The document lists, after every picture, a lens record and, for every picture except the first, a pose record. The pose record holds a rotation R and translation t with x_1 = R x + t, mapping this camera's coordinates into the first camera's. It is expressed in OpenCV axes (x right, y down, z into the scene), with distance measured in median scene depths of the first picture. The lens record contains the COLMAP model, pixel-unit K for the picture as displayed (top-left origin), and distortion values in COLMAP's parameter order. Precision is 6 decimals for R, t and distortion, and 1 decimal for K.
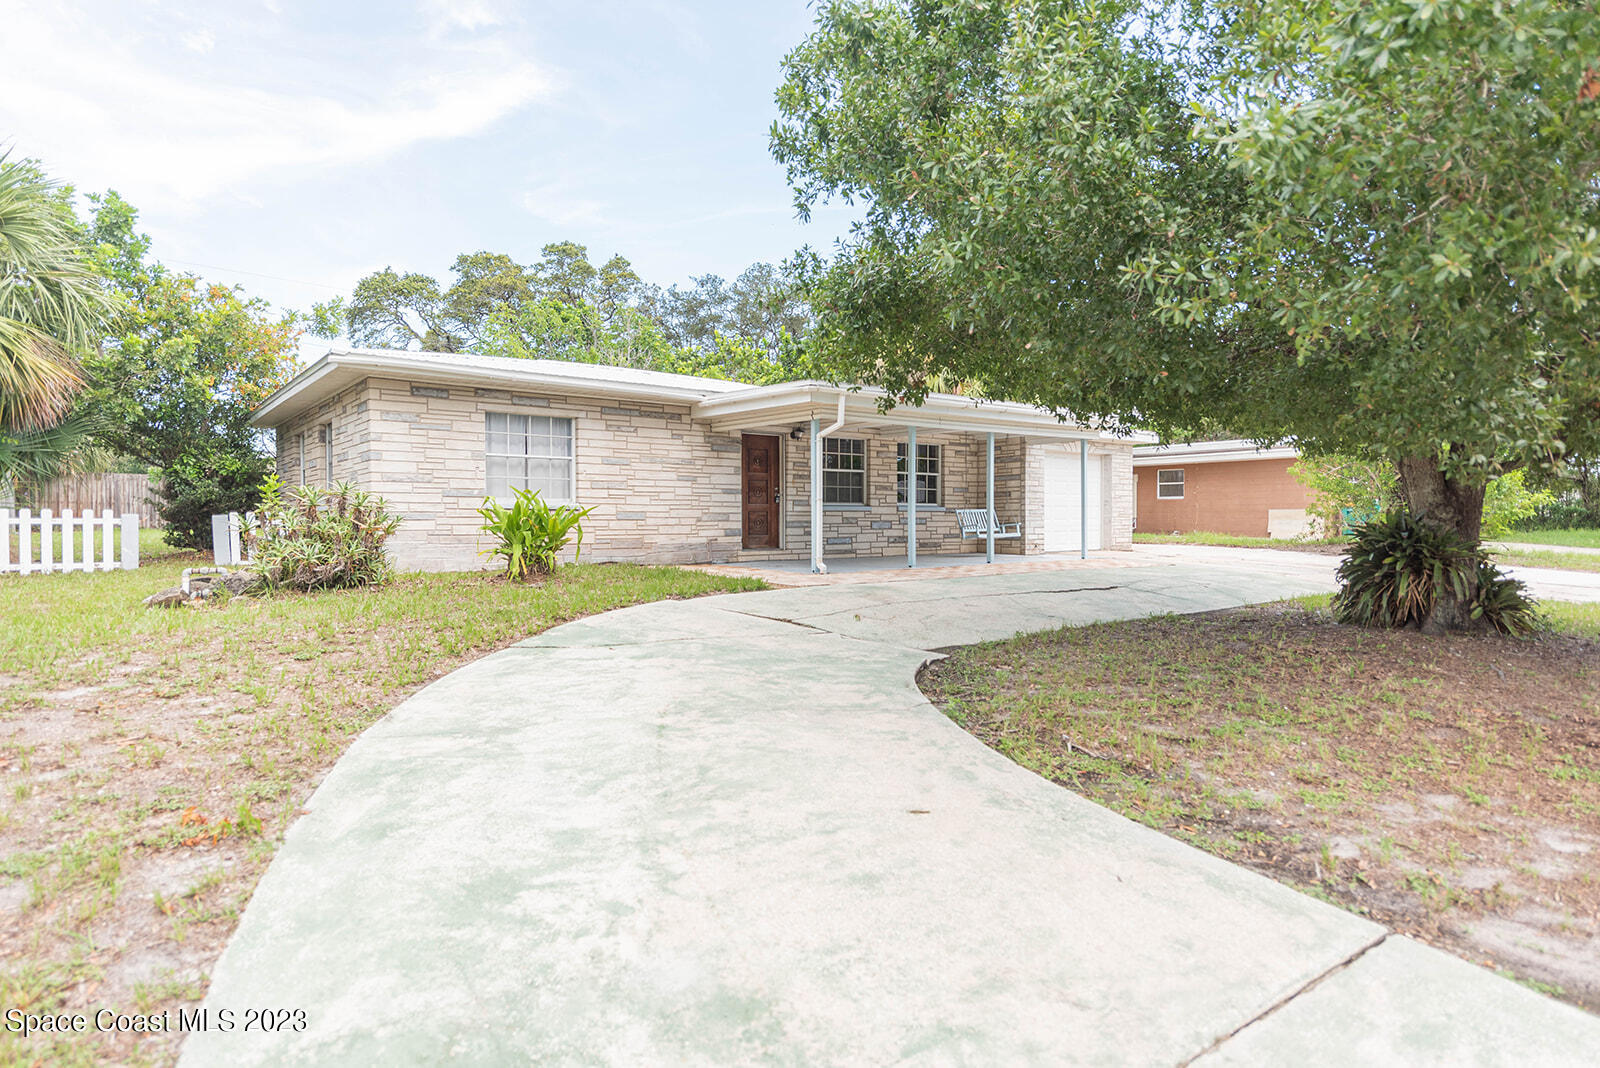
lens RADIAL K [[923.0, 0, 799.2], [0, 923.0, 529.9], [0, 0, 1]] dist [-0.000134, 0.000103]
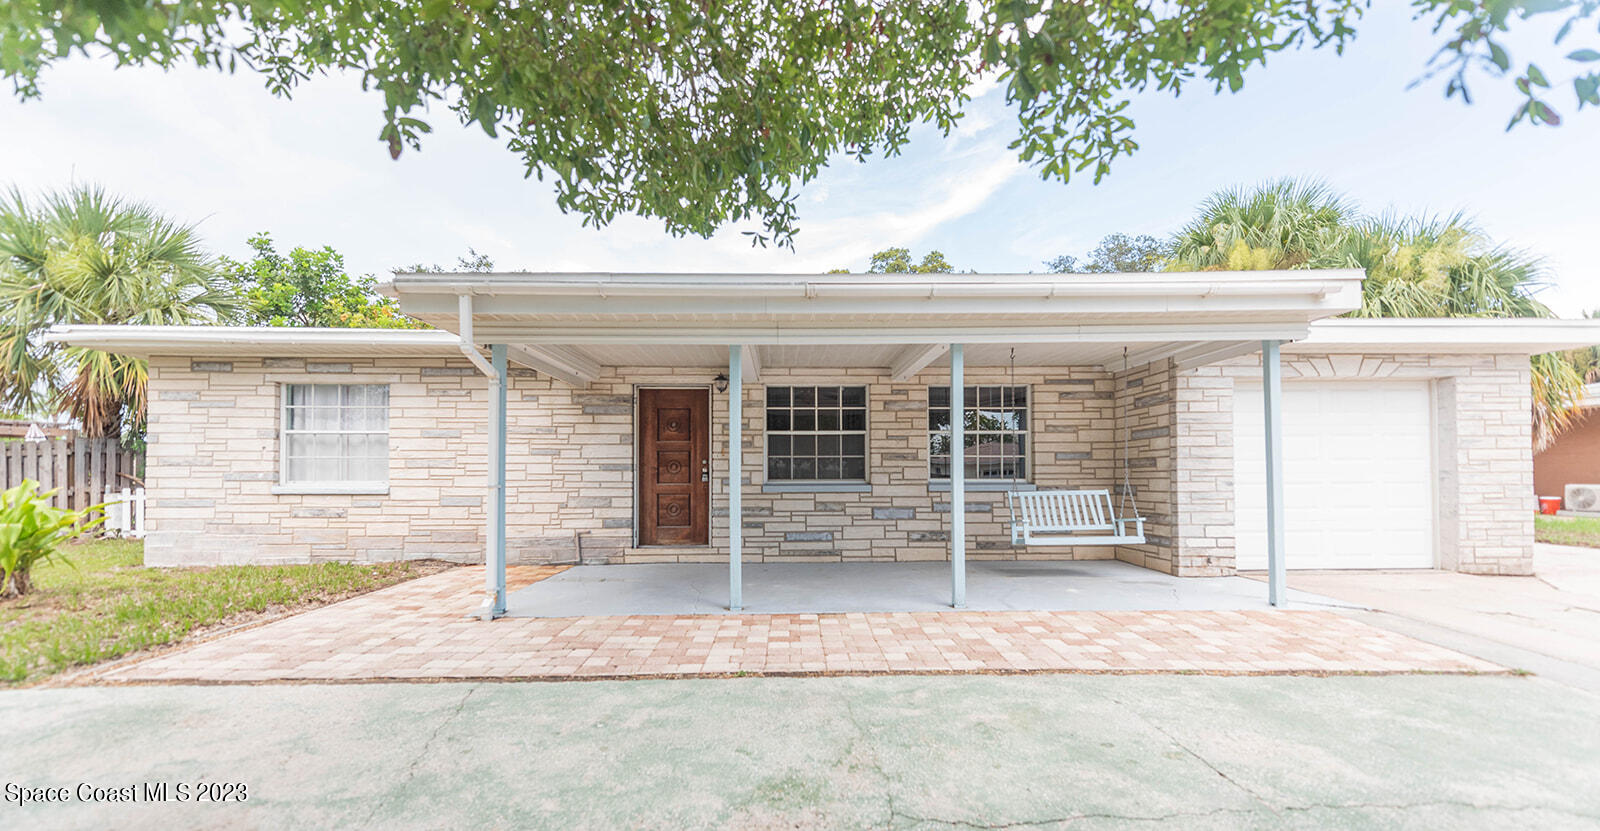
lens RADIAL K [[628.5, 0, 807.0], [0, 628.5, 466.7], [0, 0, 1]] dist [0.001634, 0.000054]
pose [[0.795319, -0.009232, -0.606121, 0.352389], [-0.005605, 0.999729, -0.022582, -0.031683], [0.606165, 0.021357, 0.795052, 0.690061]]
